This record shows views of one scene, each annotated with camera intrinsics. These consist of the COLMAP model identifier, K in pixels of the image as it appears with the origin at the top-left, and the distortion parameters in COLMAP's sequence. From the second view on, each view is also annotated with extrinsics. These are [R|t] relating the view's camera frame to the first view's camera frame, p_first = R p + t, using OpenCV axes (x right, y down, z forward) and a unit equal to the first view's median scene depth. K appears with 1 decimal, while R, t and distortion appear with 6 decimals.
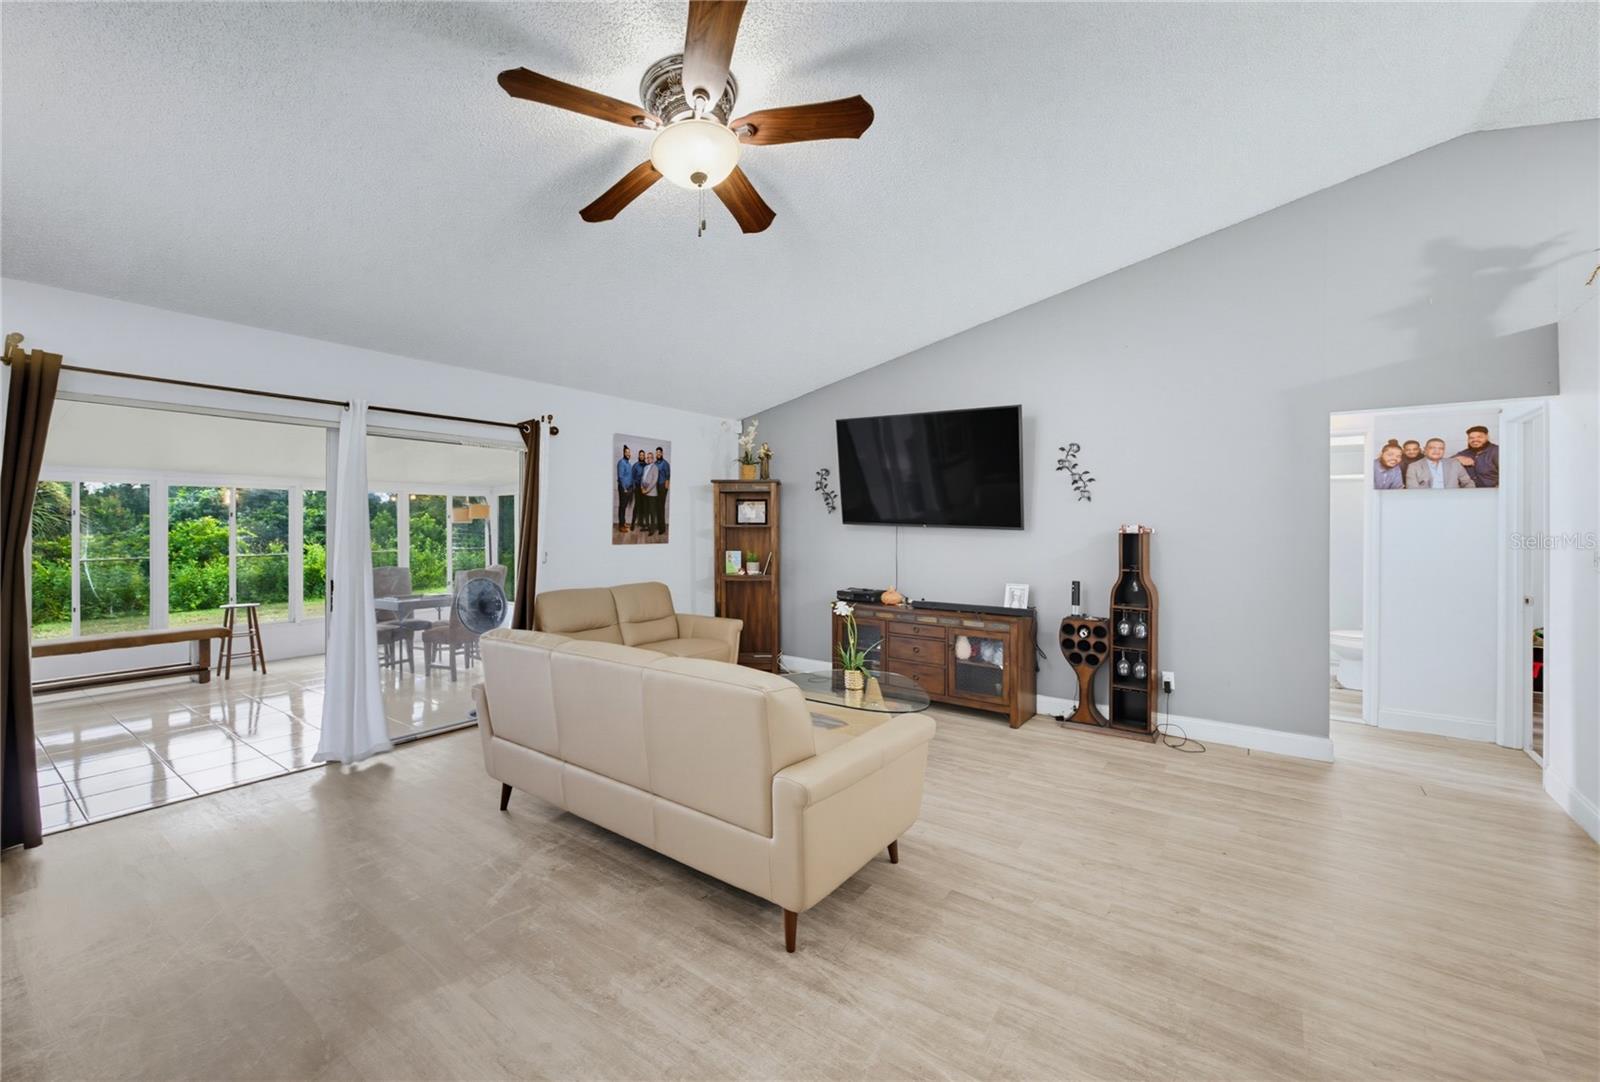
lens RADIAL K [[648.9, 0, 804.0], [0, 648.9, 525.8], [0, 0, 1]] dist [-0.000185, -0.000280]
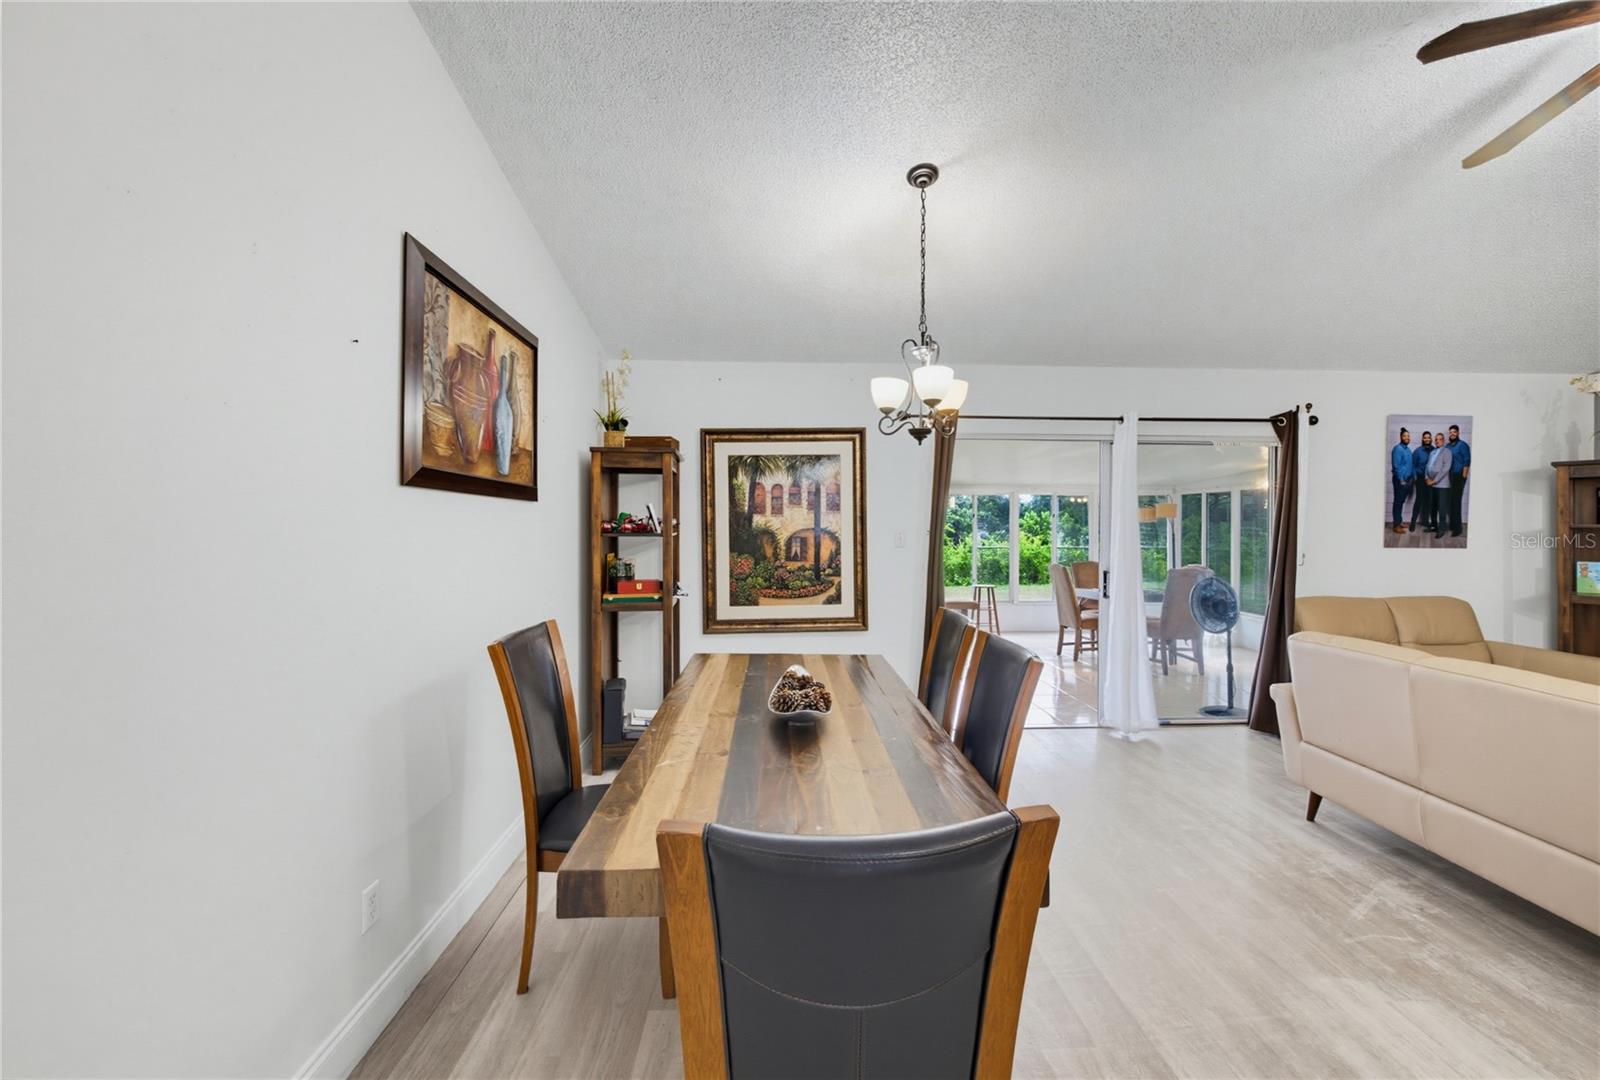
lens RADIAL K [[647.2, 0, 807.4], [0, 647.2, 523.1], [0, 0, 1]] dist [-0.002172, -0.000296]
pose [[0.626473, 0.001265, -0.779442, -0.111668], [-0.003438, 0.999993, -0.001139, 0.000861], [0.779436, 0.003393, 0.626473, -0.108186]]
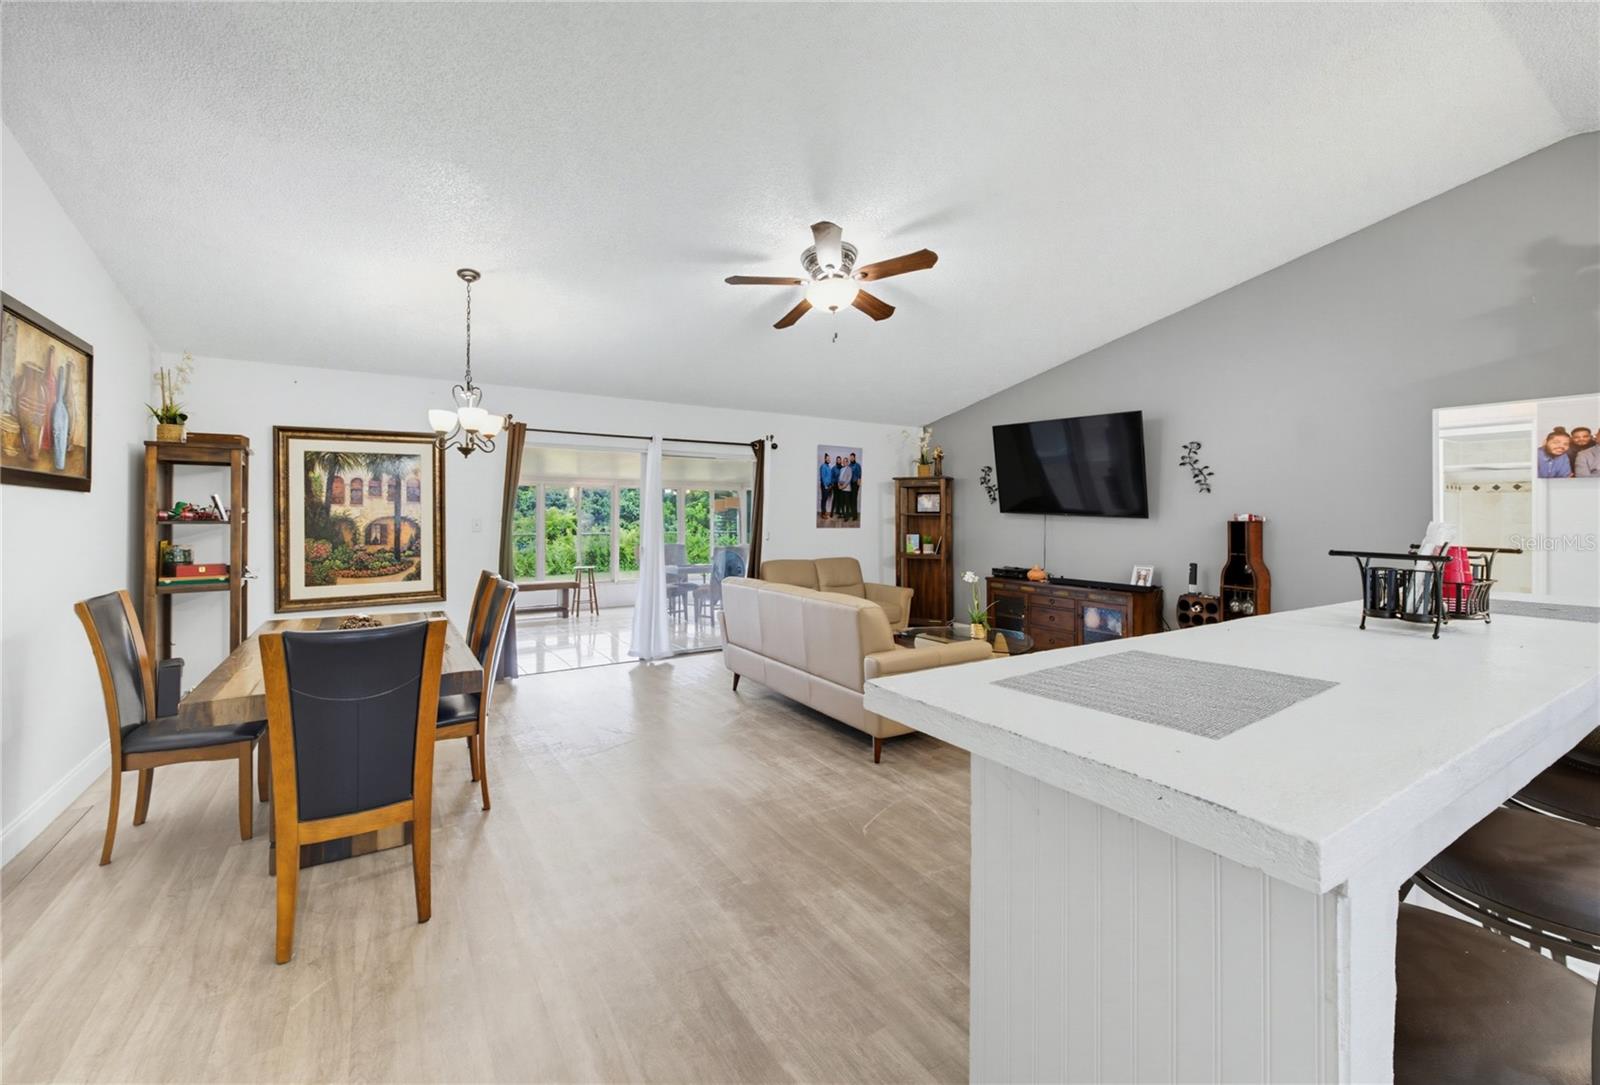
lens RADIAL K [[656.7, 0, 802.1], [0, 656.7, 506.1], [0, 0, 1]] dist [-0.002481, -0.000397]
pose [[0.931916, -0.001895, -0.362670, 0.169690], [-0.003143, 0.999907, -0.013301, 0.002003], [0.362661, 0.013535, 0.931823, -0.275272]]
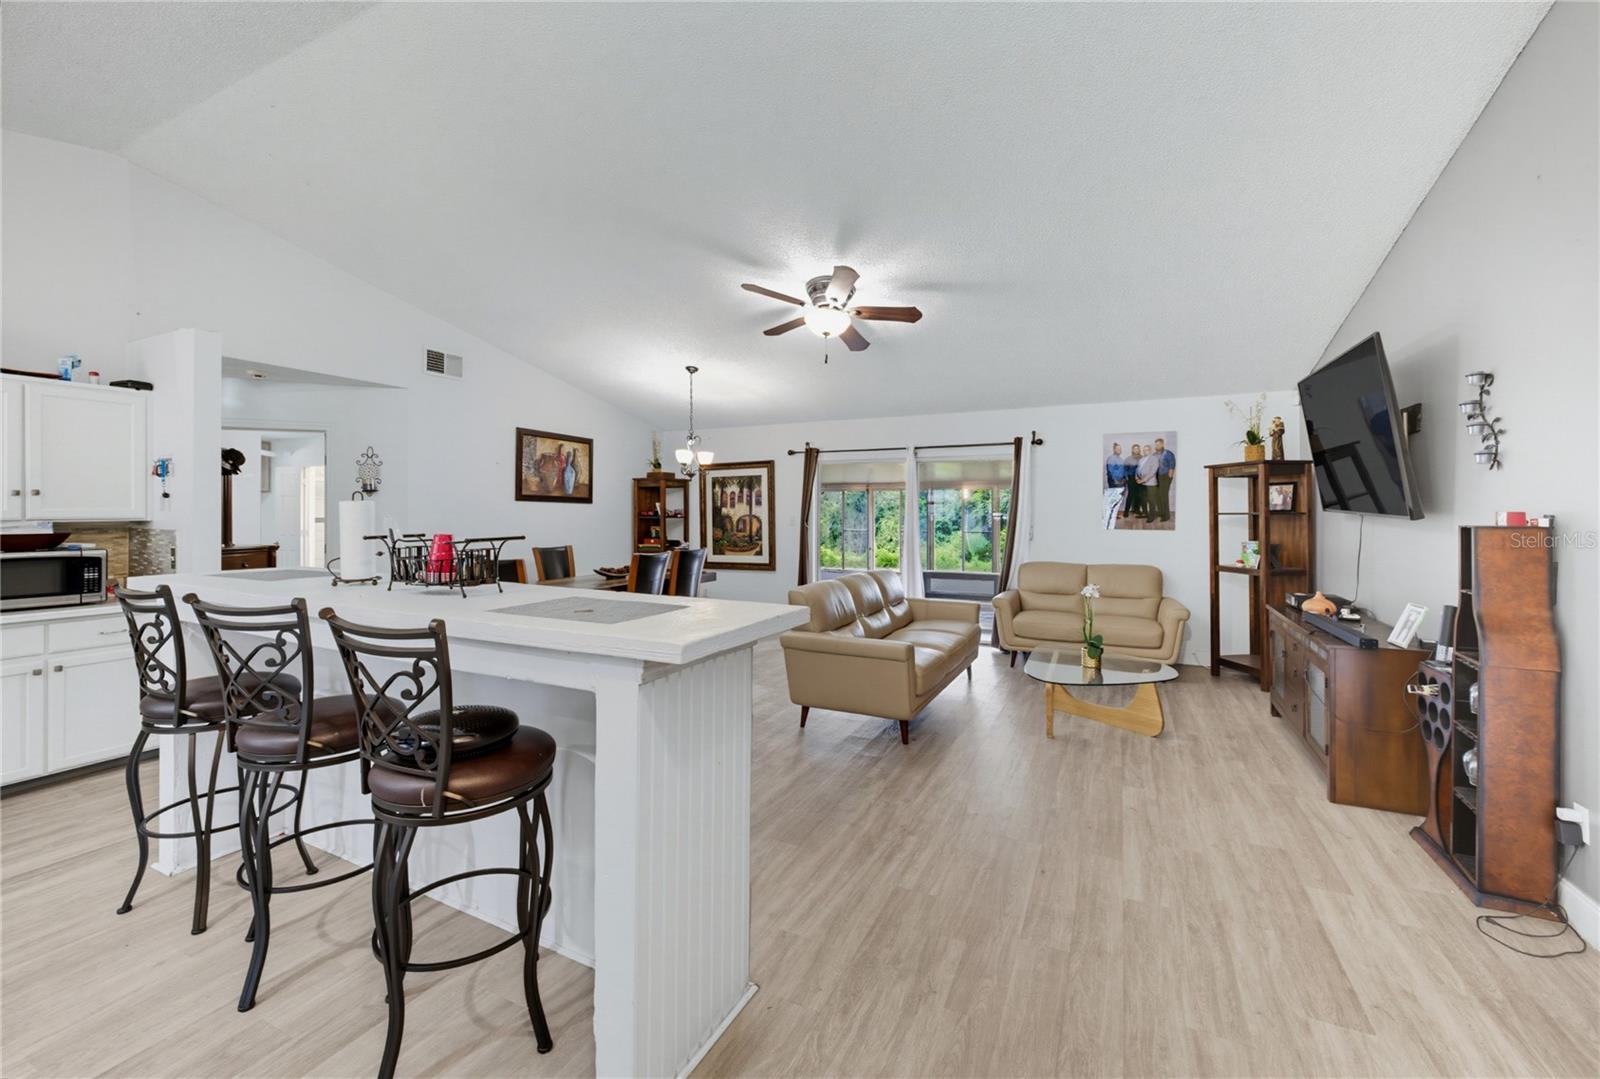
lens RADIAL K [[650.8, 0, 804.7], [0, 650.8, 515.8], [0, 0, 1]] dist [-0.002972, -0.000320]
pose [[0.172185, 0.005272, -0.985050, 0.777148], [-0.002998, 0.999984, 0.004828, 0.000929], [0.985060, 0.002122, 0.172198, 0.267127]]
